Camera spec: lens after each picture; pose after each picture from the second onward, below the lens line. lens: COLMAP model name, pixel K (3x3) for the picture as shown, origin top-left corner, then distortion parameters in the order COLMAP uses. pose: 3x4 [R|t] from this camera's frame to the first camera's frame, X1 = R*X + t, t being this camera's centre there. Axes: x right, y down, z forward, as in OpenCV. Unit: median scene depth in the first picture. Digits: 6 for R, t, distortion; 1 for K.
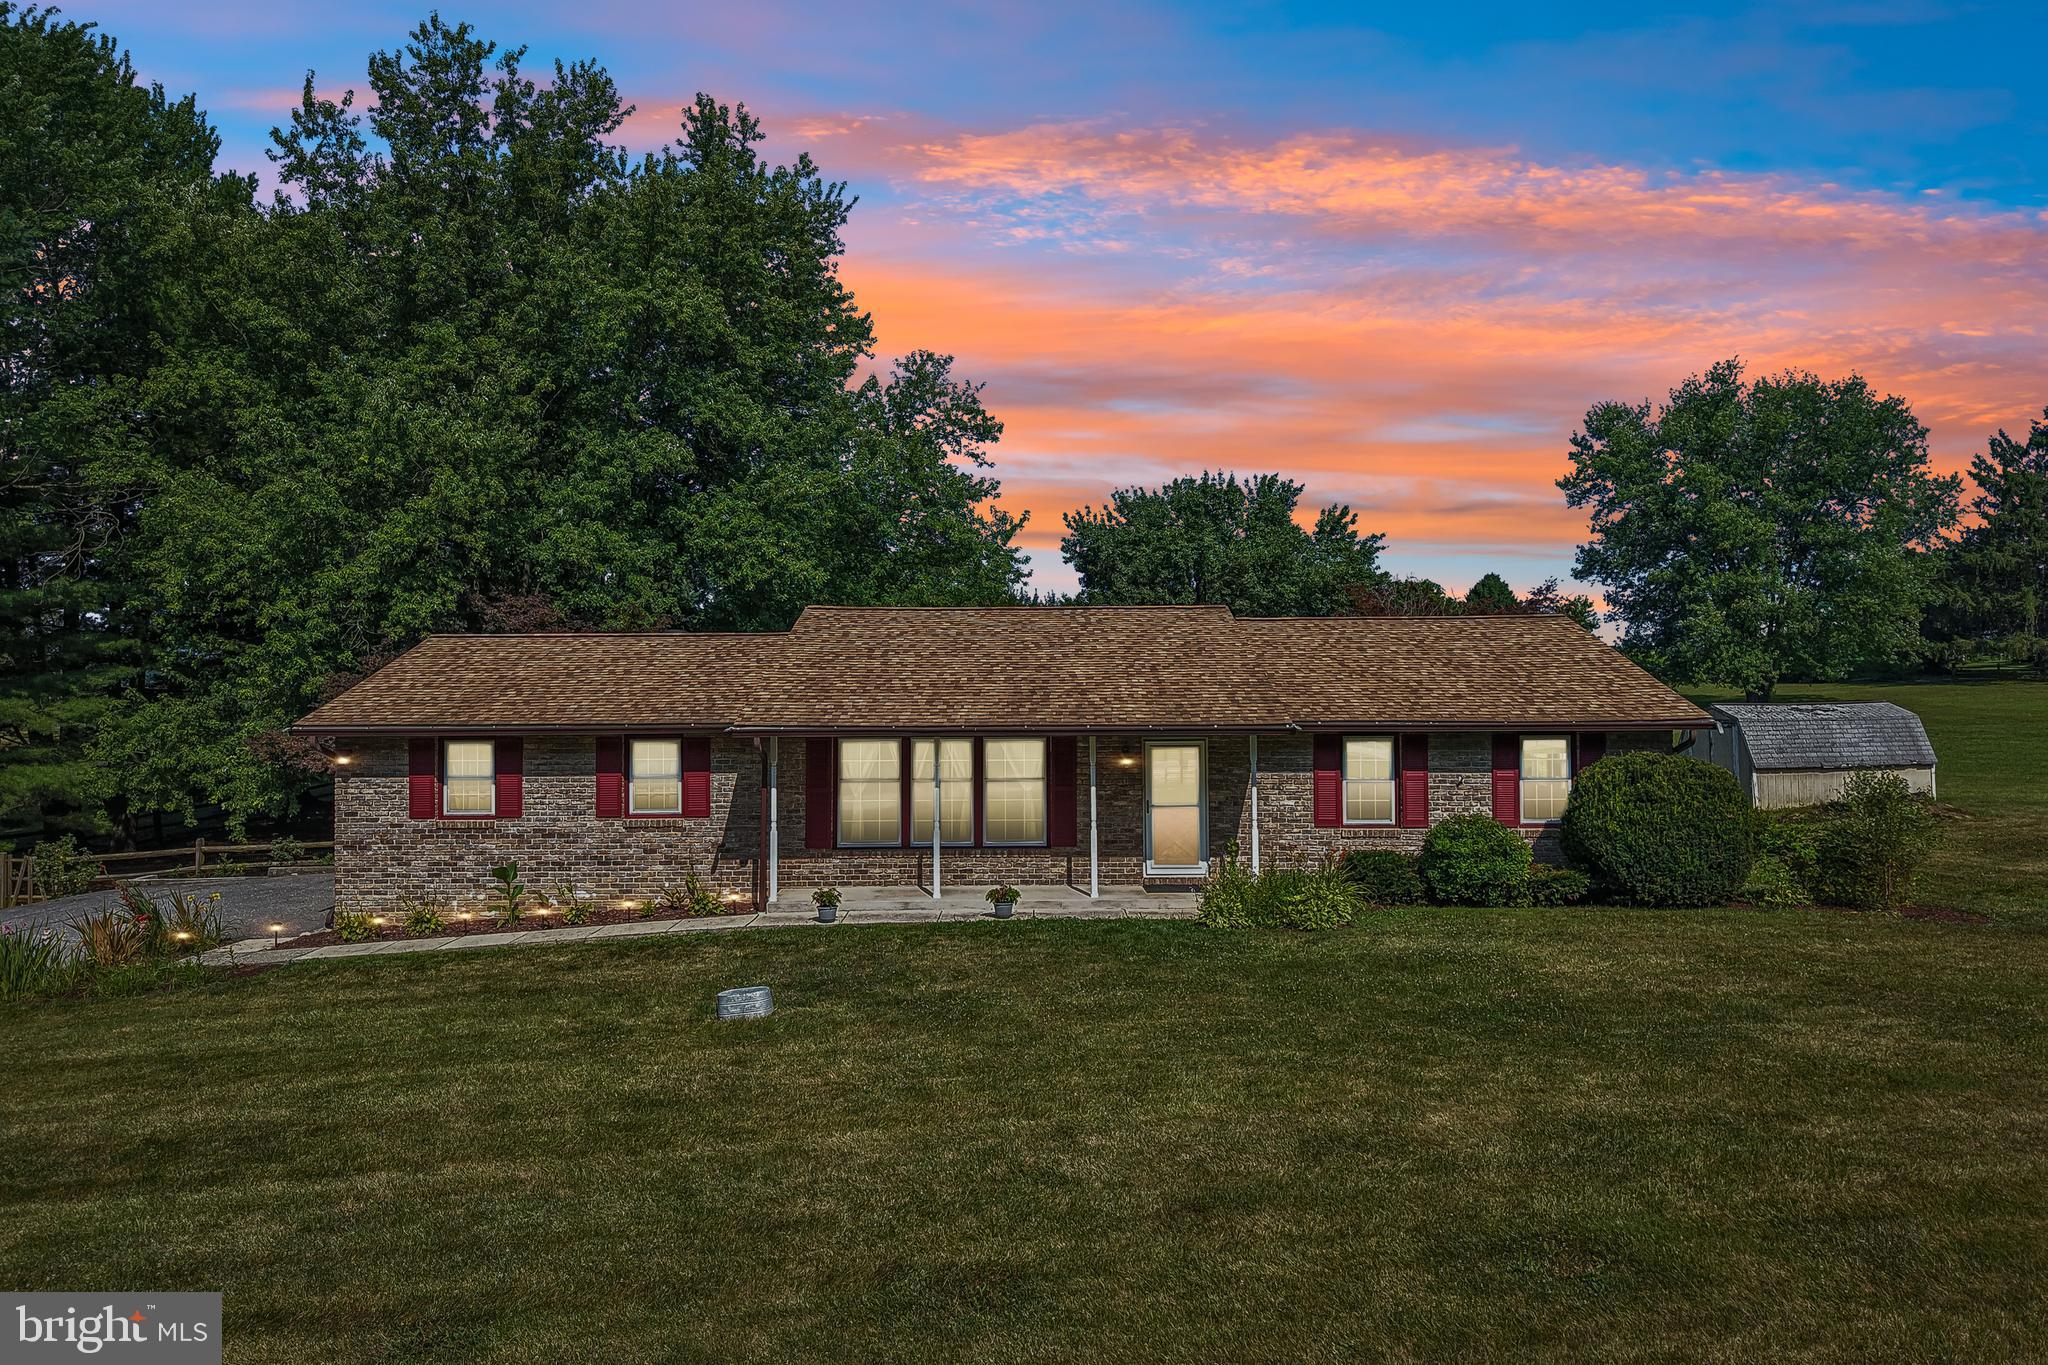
lens RADIAL K [[1347.7, 0, 1017.3], [0, 1347.7, 726.8], [0, 0, 1]] dist [0.029930, -0.028545]
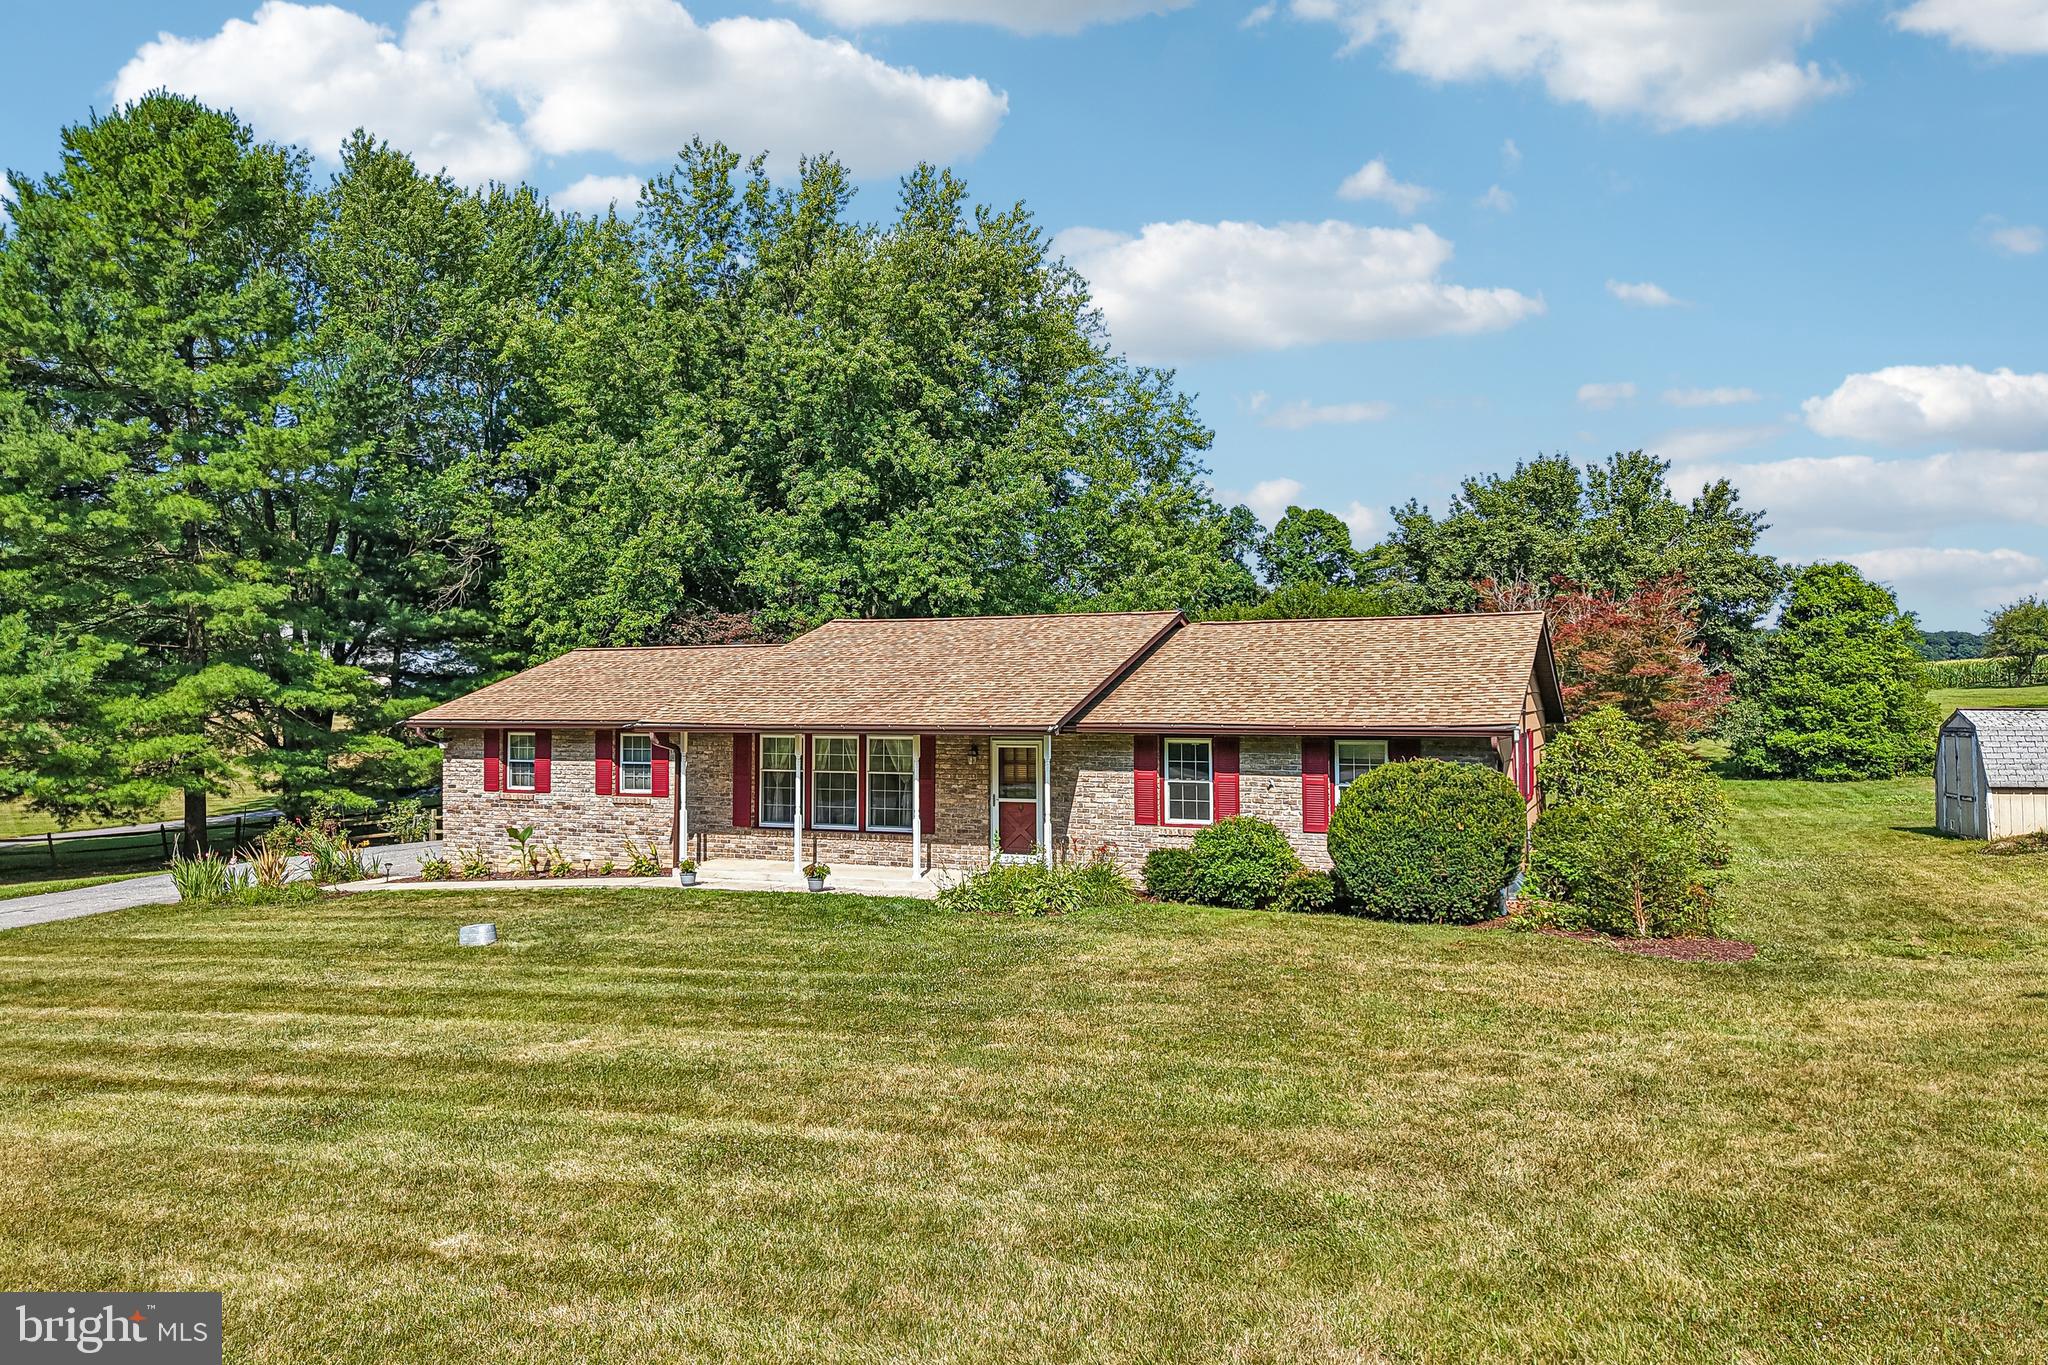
lens RADIAL K [[1347.7, 0, 1017.3], [0, 1347.7, 726.8], [0, 0, 1]] dist [0.029930, -0.028545]
pose [[0.909832, 0.009943, -0.414858, 0.562221], [-0.010183, 0.999947, 0.001634, -0.001923], [0.414852, 0.002738, 0.909885, 0.019420]]
